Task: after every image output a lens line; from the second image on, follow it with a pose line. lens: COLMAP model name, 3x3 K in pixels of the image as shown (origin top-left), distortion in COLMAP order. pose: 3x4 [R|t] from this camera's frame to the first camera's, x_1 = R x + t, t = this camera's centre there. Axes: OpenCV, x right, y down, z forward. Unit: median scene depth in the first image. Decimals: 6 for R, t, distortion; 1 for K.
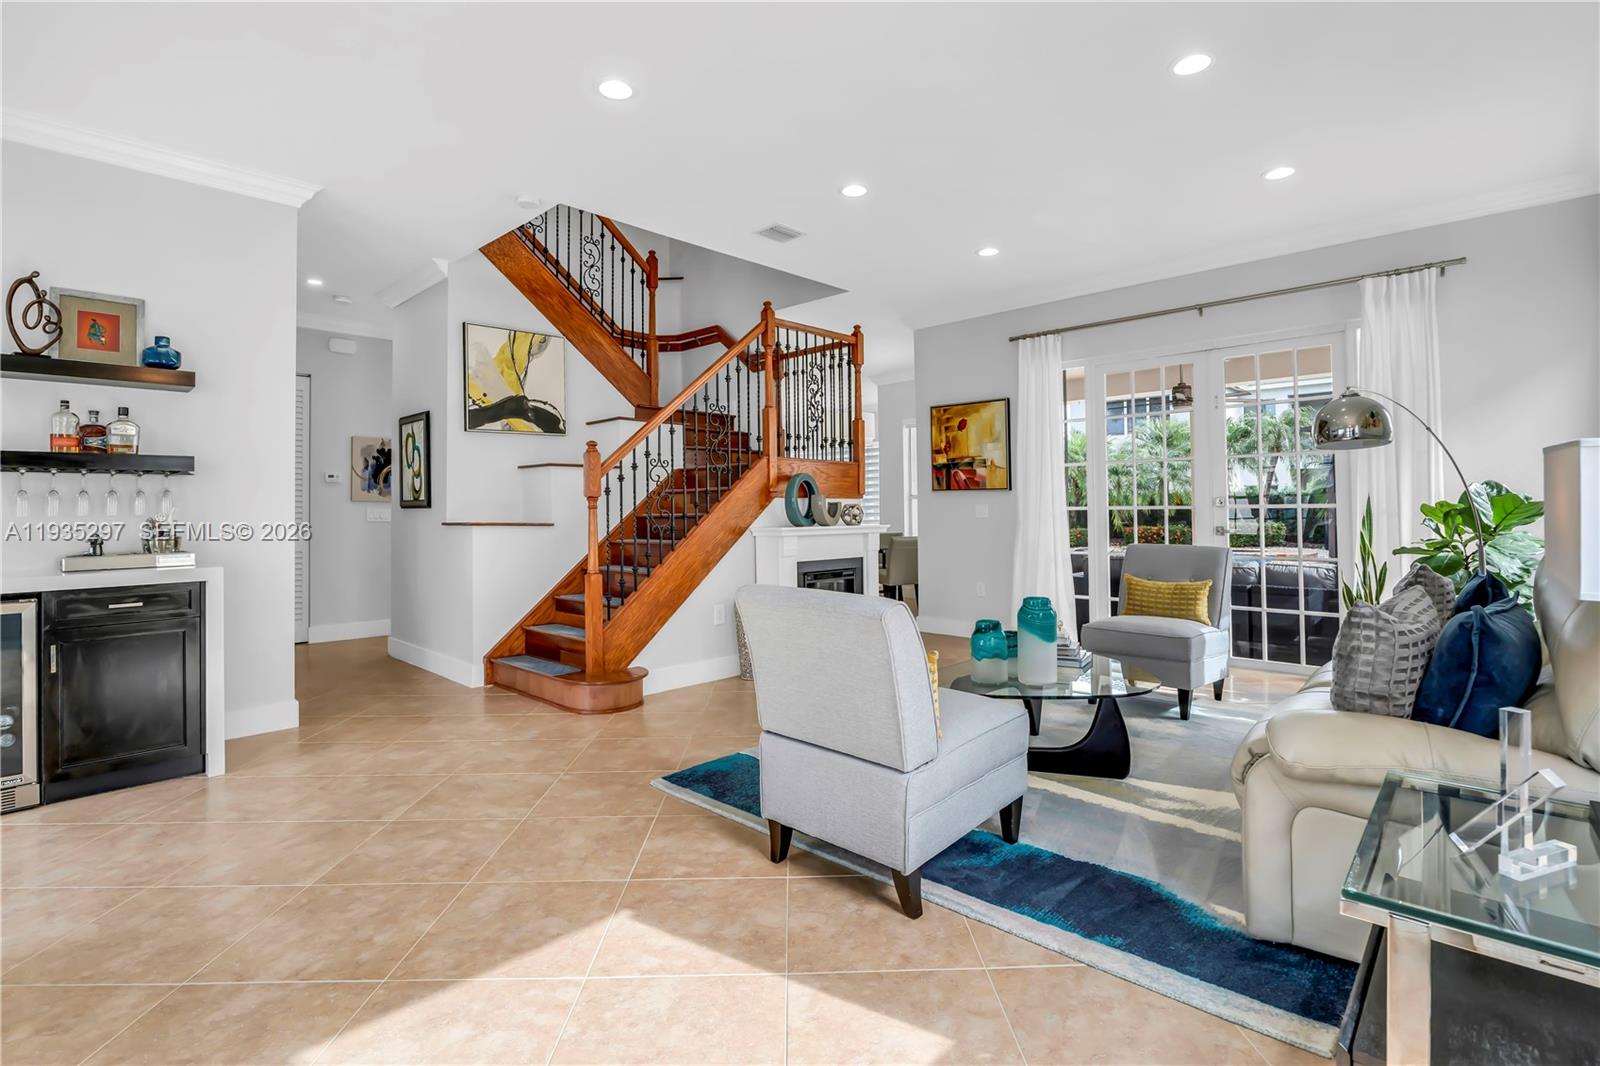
lens RADIAL K [[756.8, 0, 793.5], [0, 756.8, 495.9], [0, 0, 1]] dist [-0.016999, 0.002601]
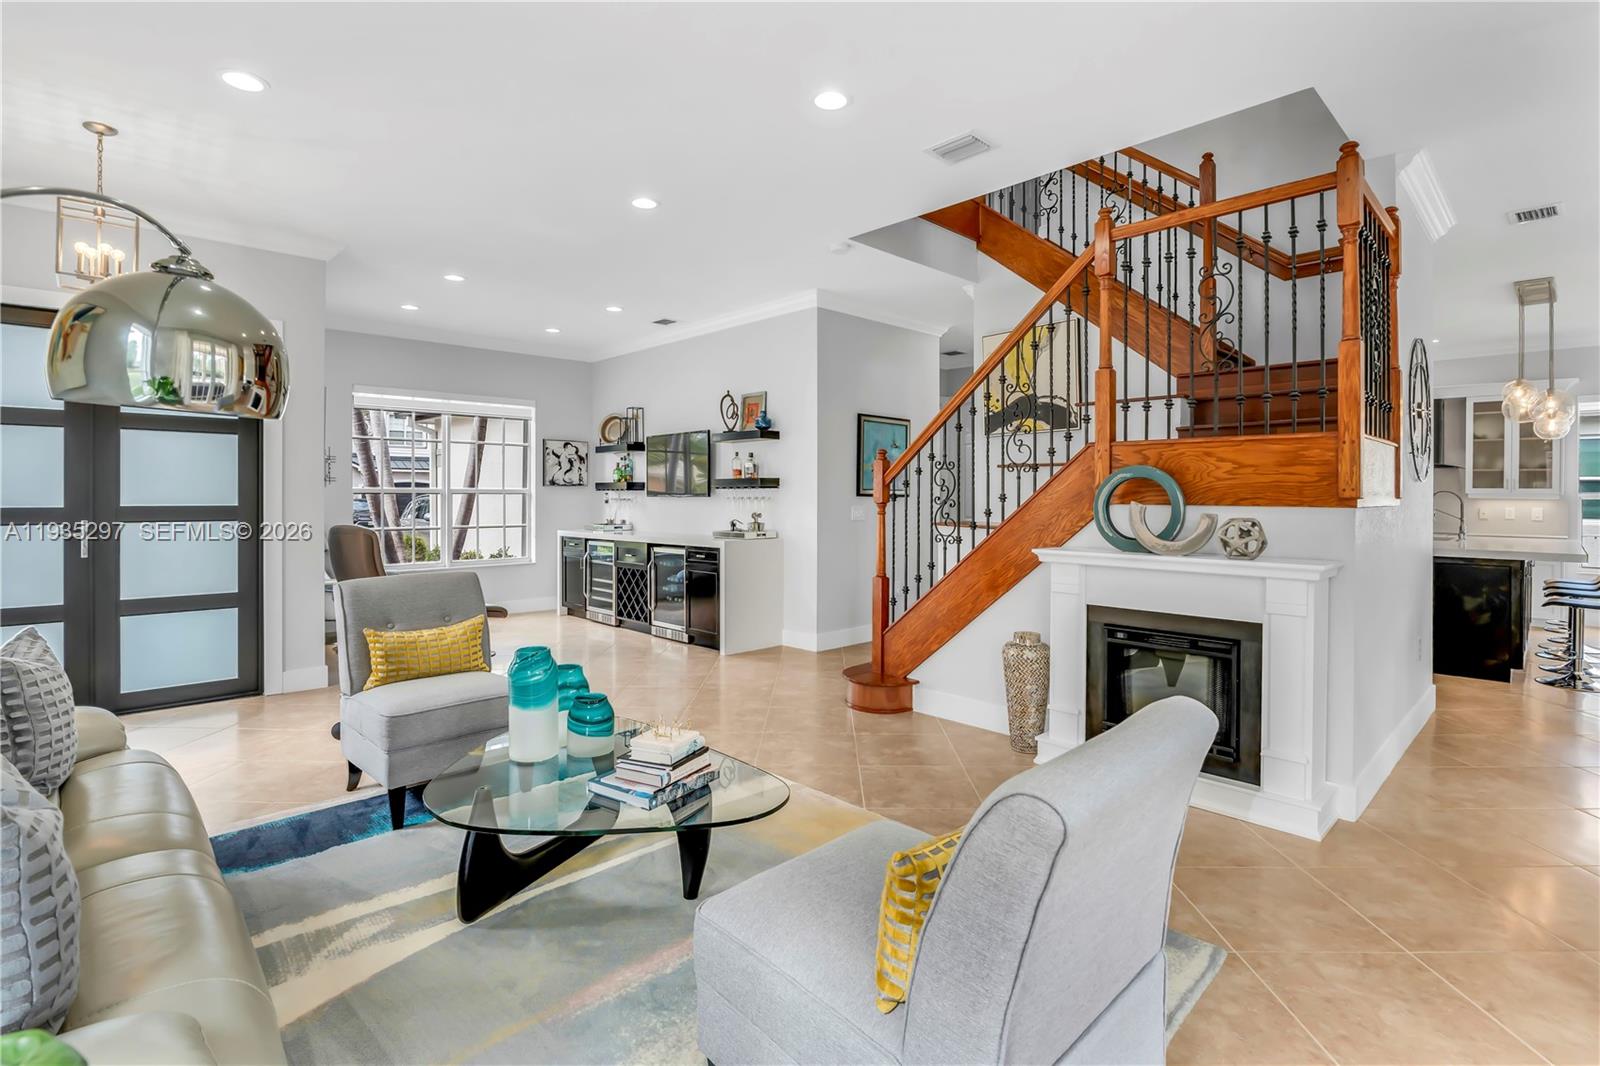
lens RADIAL K [[756.8, 0, 820.5], [0, 756.8, 507.4], [0, 0, 1]] dist [-0.016999, 0.002601]
pose [[-0.013071, 0.023492, -0.999639, 0.755569], [0.015025, 0.999616, 0.023295, -0.017295], [0.999802, -0.014715, -0.013419, 0.901895]]
